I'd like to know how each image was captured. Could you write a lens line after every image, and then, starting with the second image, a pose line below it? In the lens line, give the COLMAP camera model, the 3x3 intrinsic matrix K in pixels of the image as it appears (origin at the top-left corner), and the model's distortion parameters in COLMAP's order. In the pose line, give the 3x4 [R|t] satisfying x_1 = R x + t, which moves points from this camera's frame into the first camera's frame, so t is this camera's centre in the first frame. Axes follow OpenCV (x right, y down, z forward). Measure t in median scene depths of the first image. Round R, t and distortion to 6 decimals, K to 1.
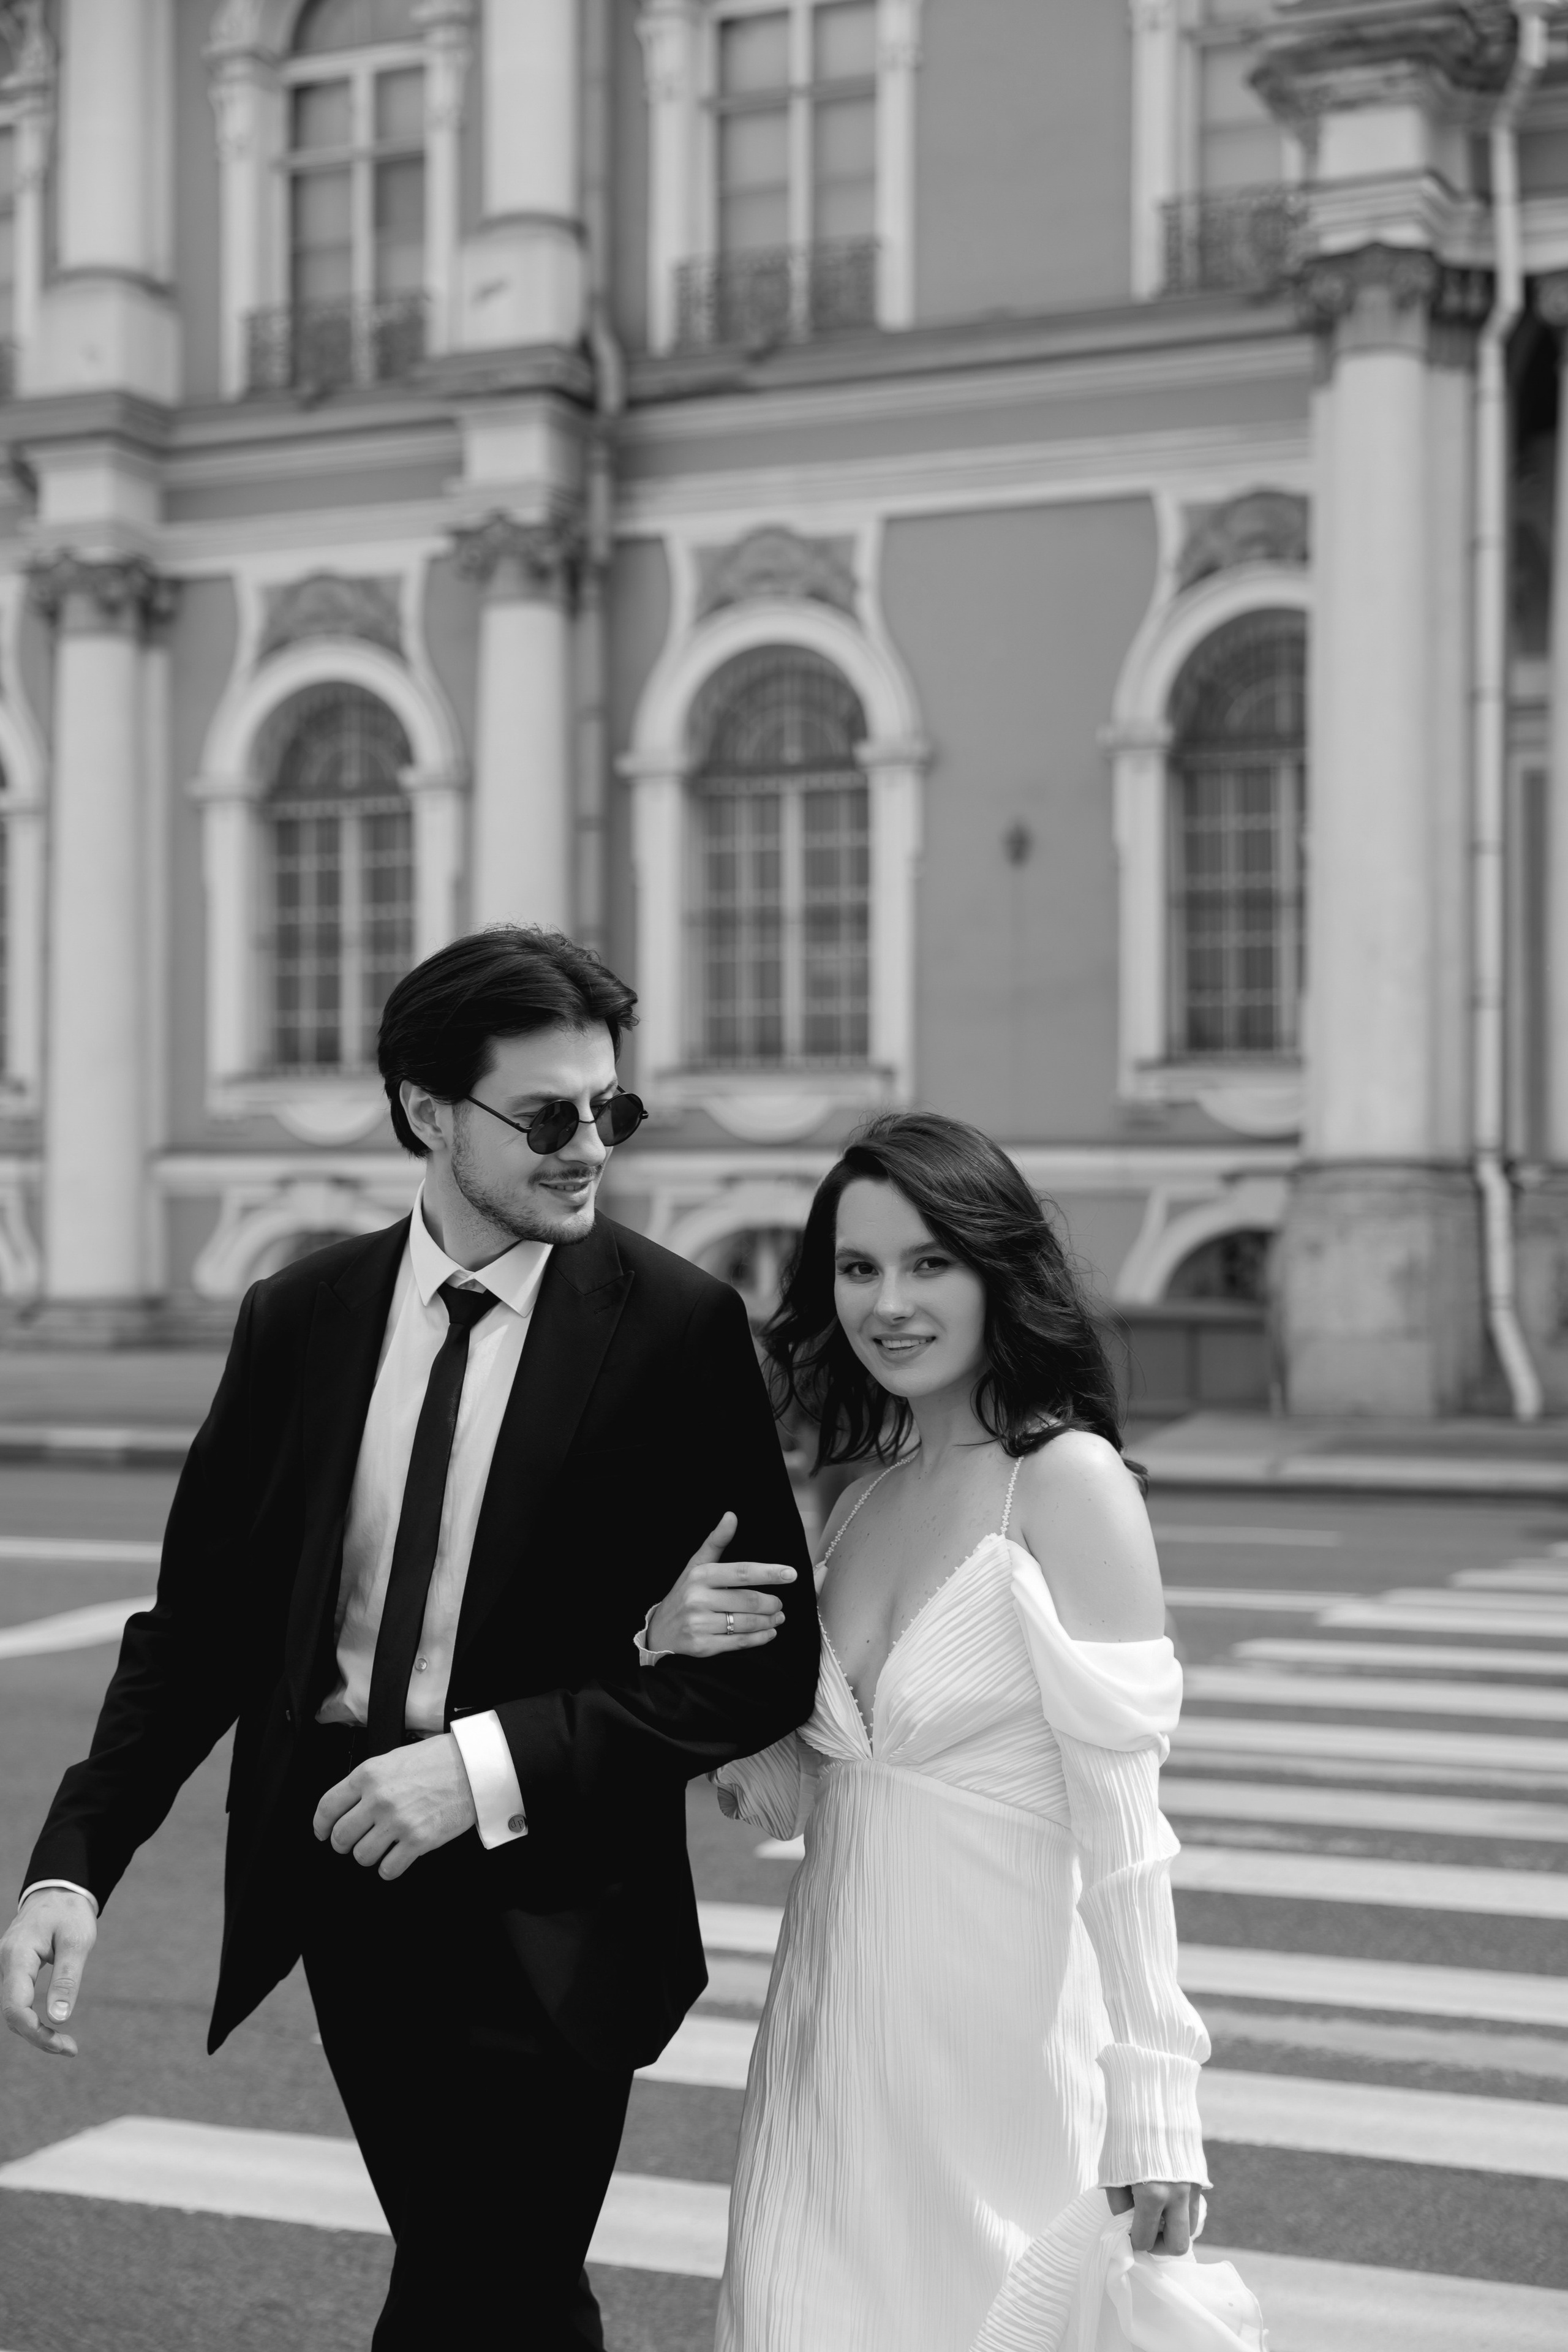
lens RADIAL K [[3896.9, 0, 784.0], [0, 3896.9, 1176.0], [0, 0, 1]] dist [-0.026421, -0.051606]
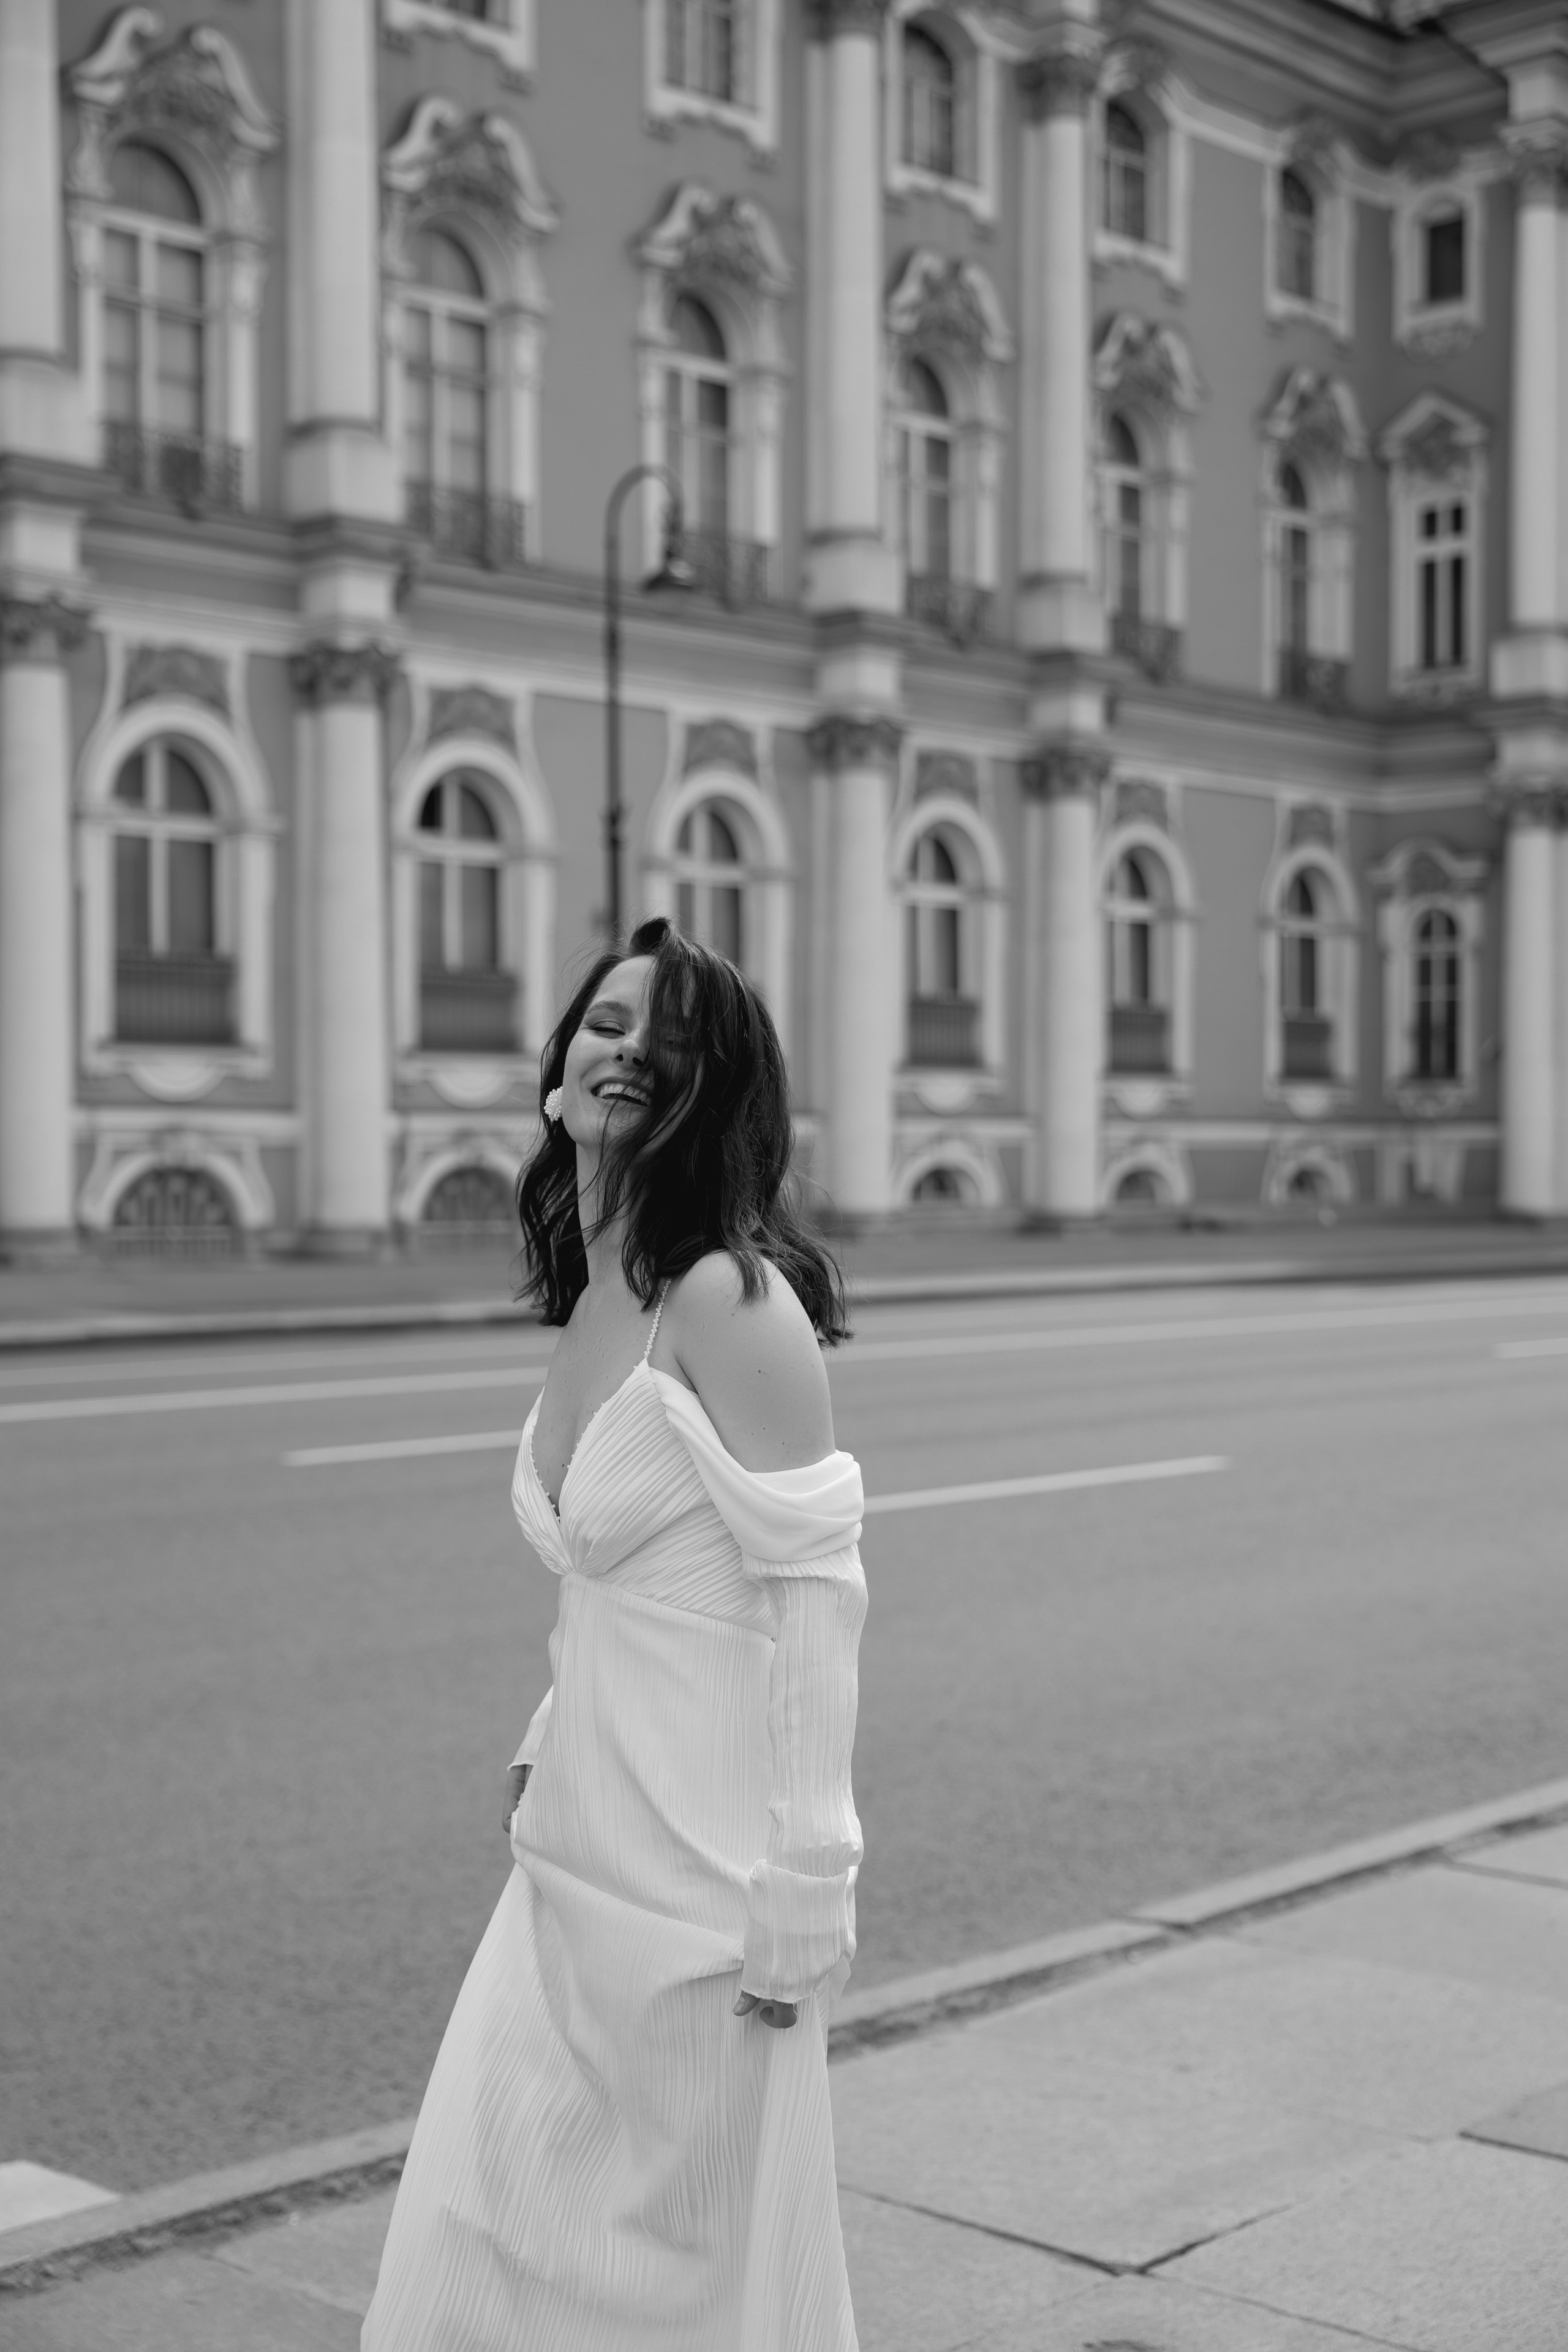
lens RADIAL K [[3039.2, 0, 784.0], [0, 3039.2, 1176.0], [0, 0, 1]] dist [0.020225, -0.066982]
pose [[0.324399, -0.007575, 0.945890, -1.049362], [-0.010834, 0.999873, 0.011723, 0.002932], [-0.945858, -0.014051, 0.324275, 0.524961]]
